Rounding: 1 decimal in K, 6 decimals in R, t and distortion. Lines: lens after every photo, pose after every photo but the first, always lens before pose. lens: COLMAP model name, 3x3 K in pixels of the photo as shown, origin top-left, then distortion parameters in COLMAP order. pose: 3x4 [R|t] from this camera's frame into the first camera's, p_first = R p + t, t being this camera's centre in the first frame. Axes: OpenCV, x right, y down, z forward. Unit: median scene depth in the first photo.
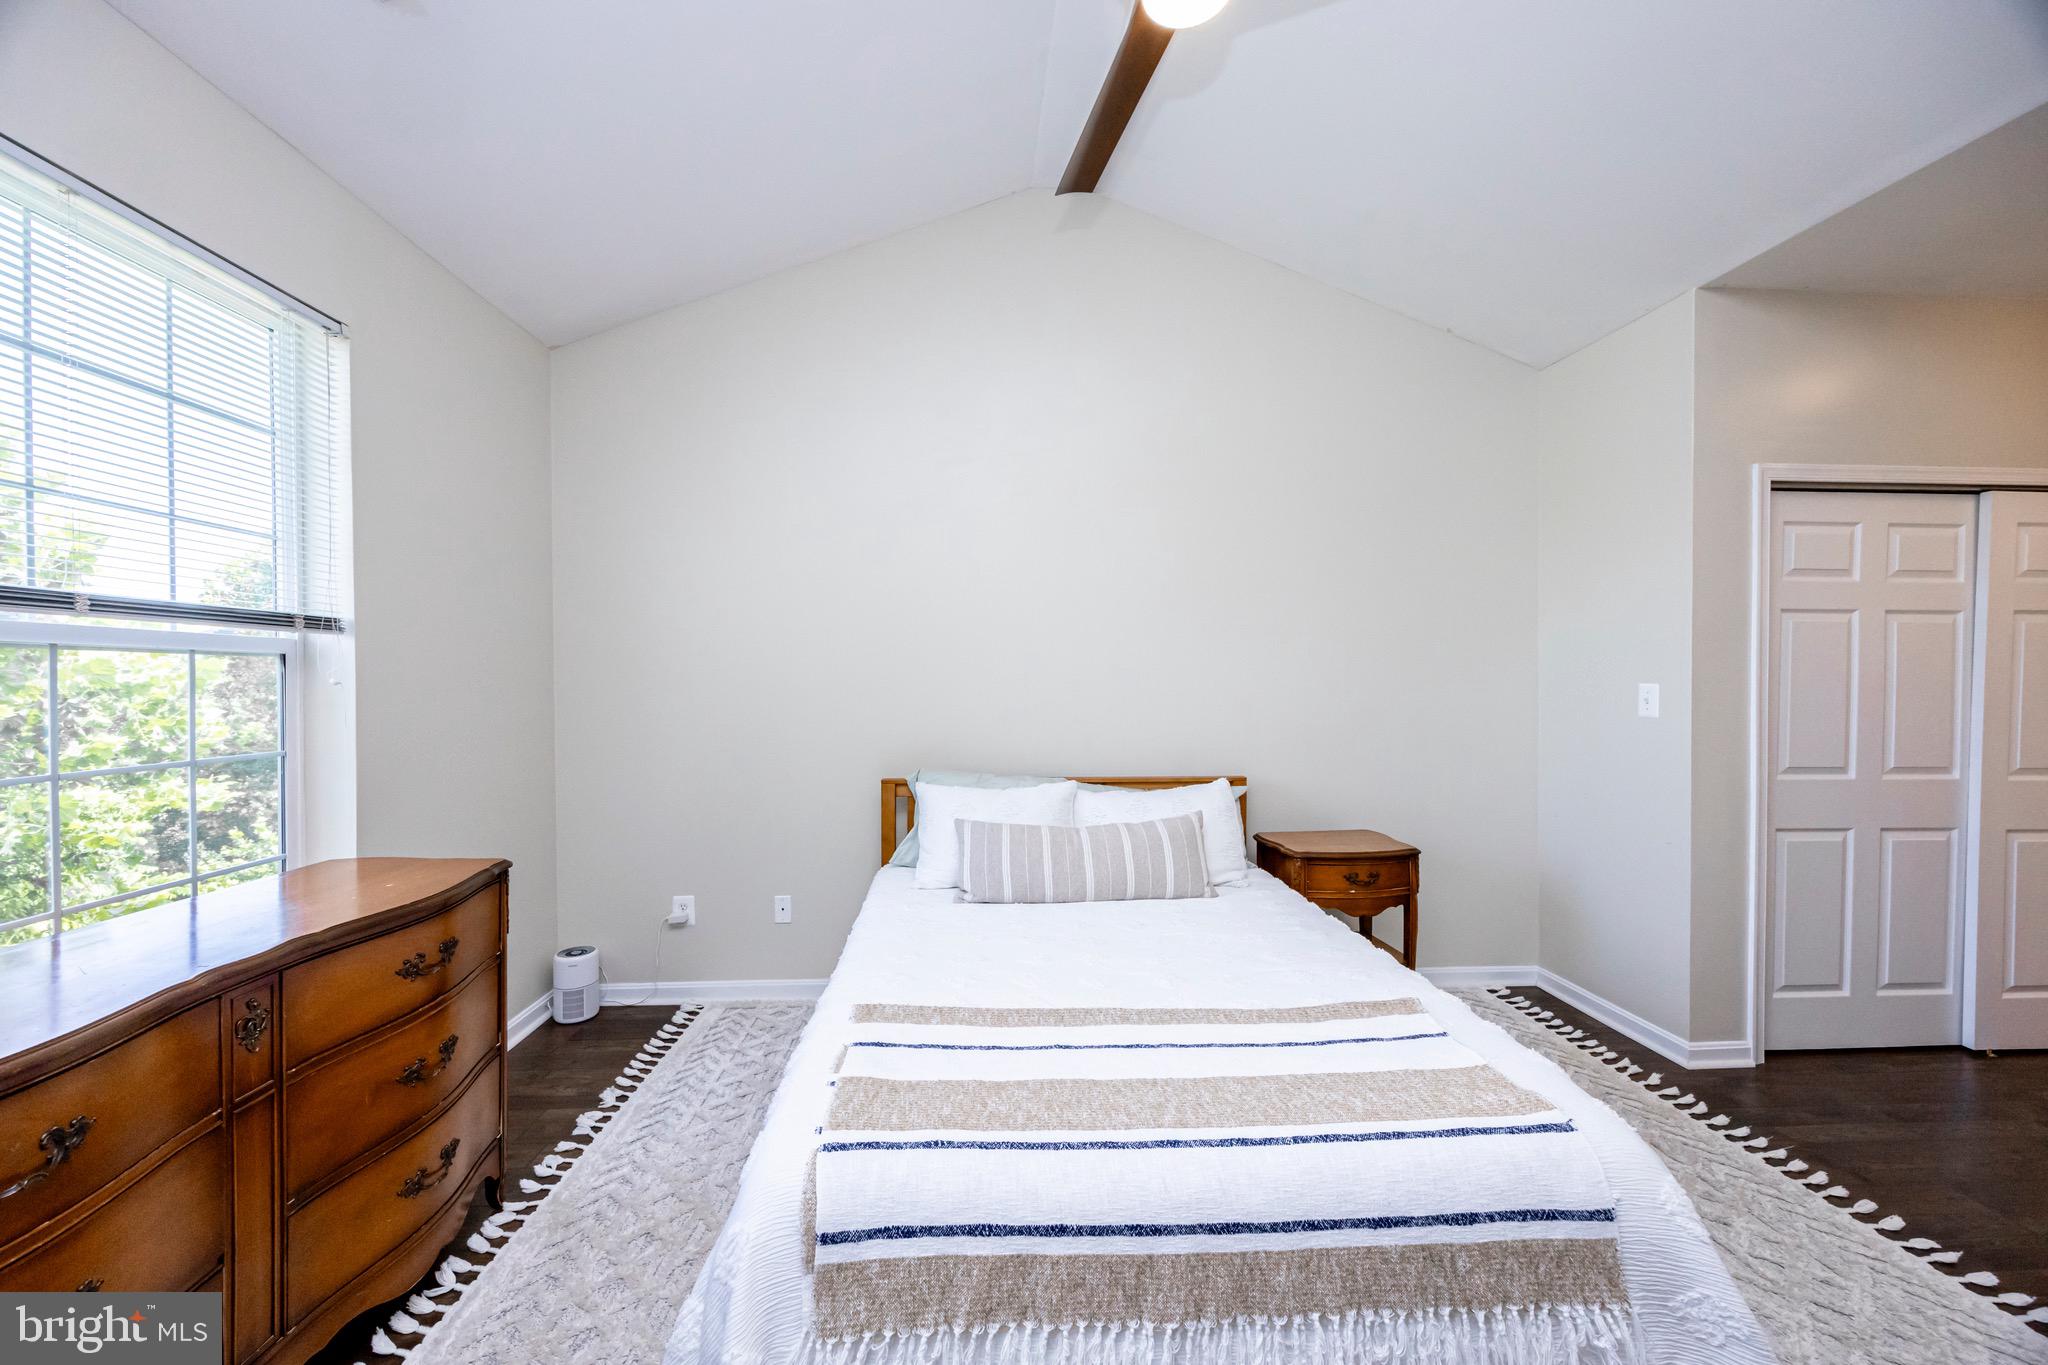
lens RADIAL K [[778.0, 0, 1013.0], [0, 778.0, 678.6], [0, 0, 1]] dist [-0.003782, 0.001258]
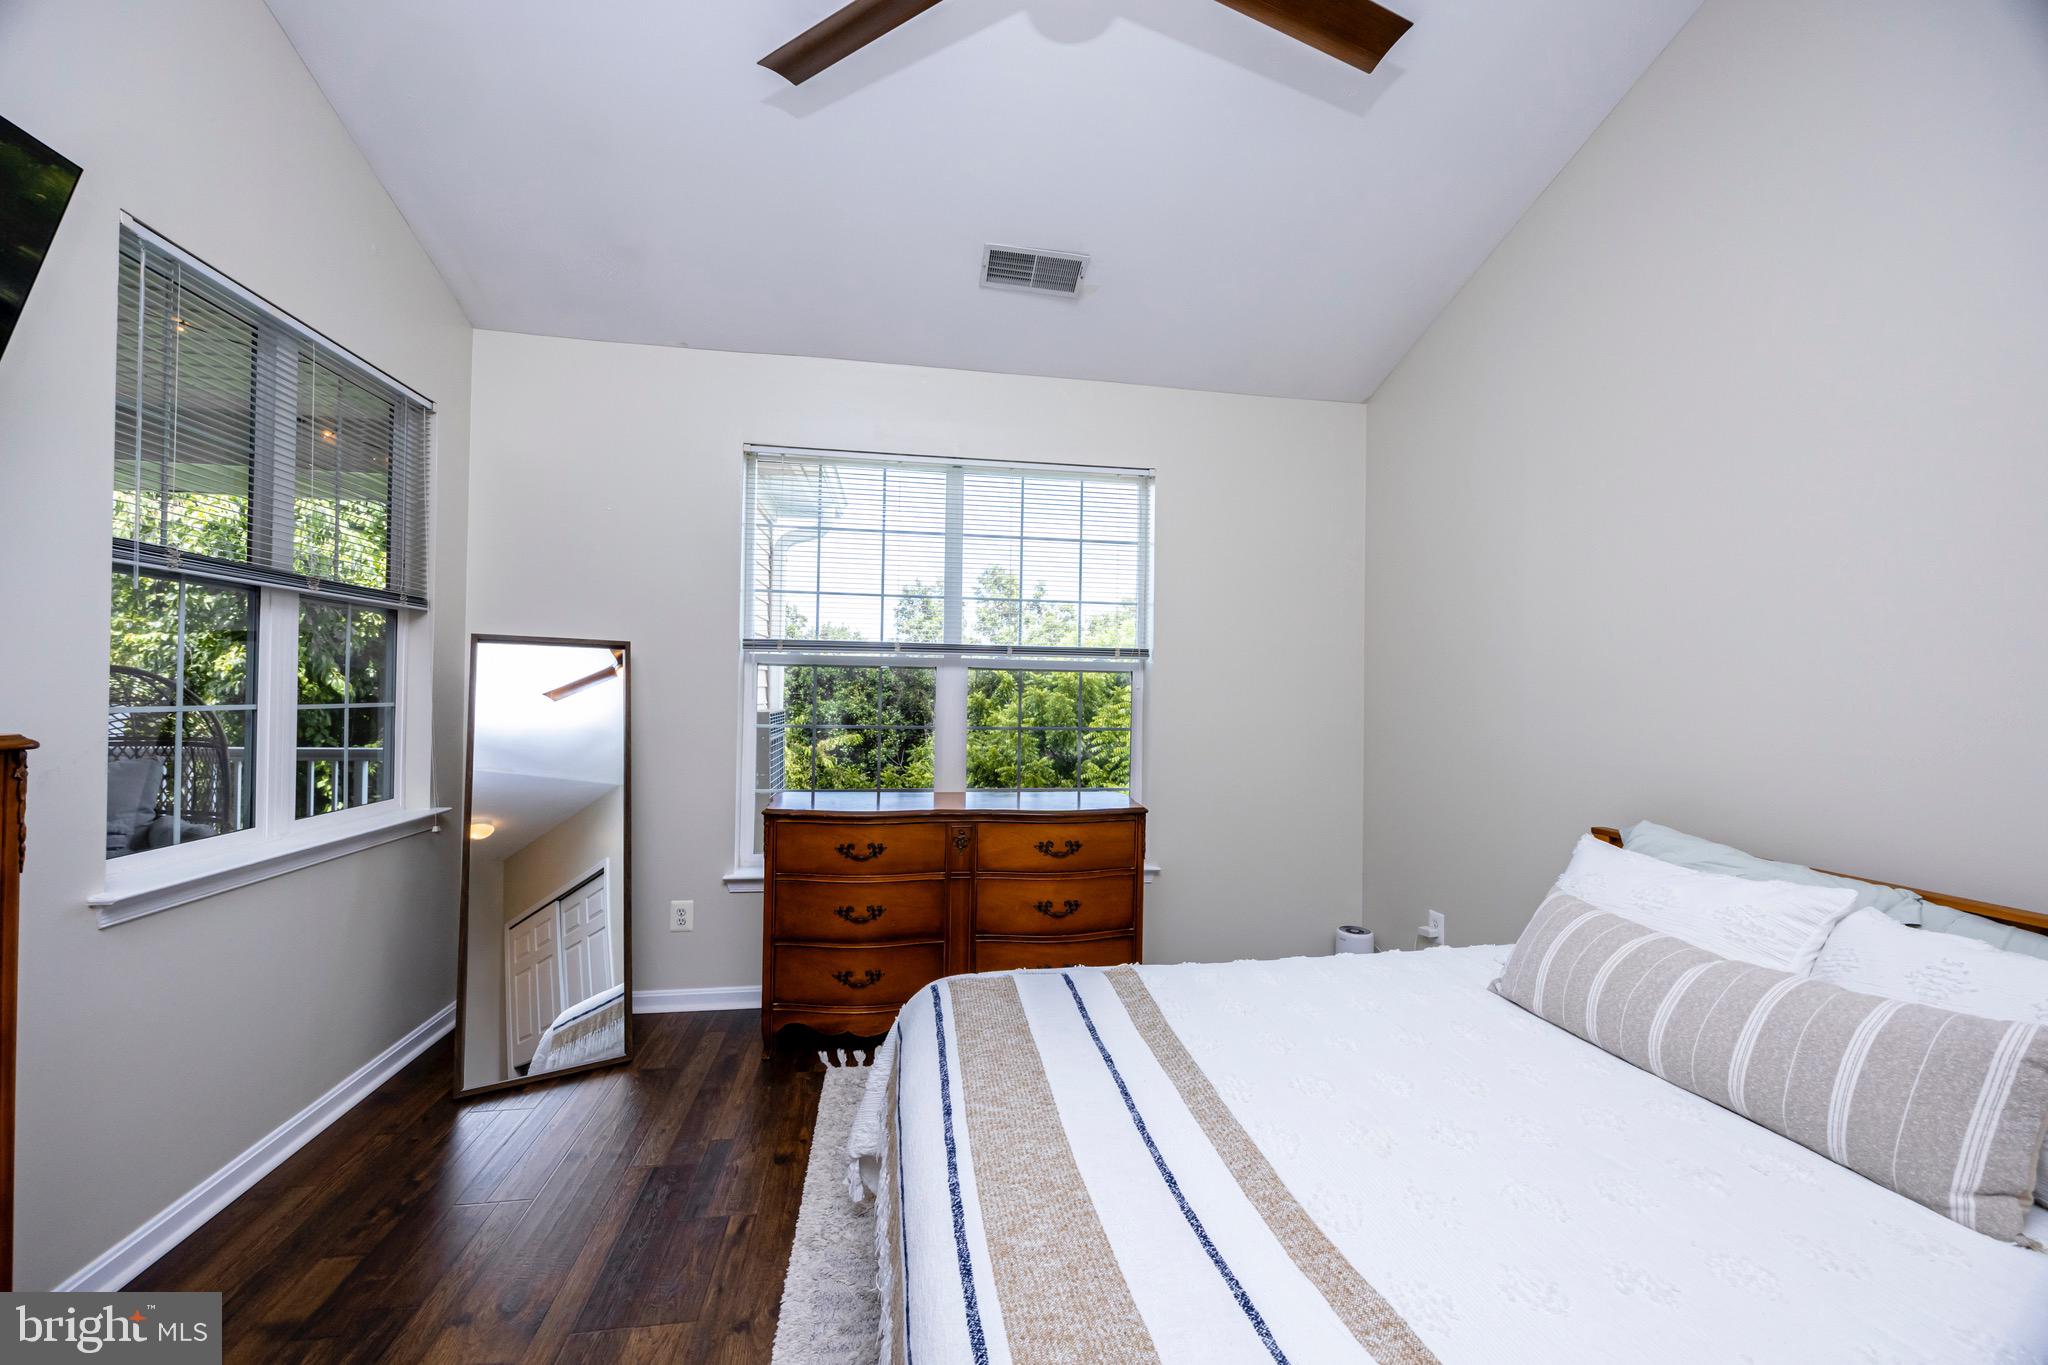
lens RADIAL K [[778.0, 0, 1026.2], [0, 778.0, 676.5], [0, 0, 1]] dist [-0.003782, 0.001258]
pose [[0.116917, -0.012172, -0.993067, 1.040444], [-0.013214, 0.999817, -0.013811, 0.006605], [0.993054, 0.014737, 0.116735, 0.783000]]
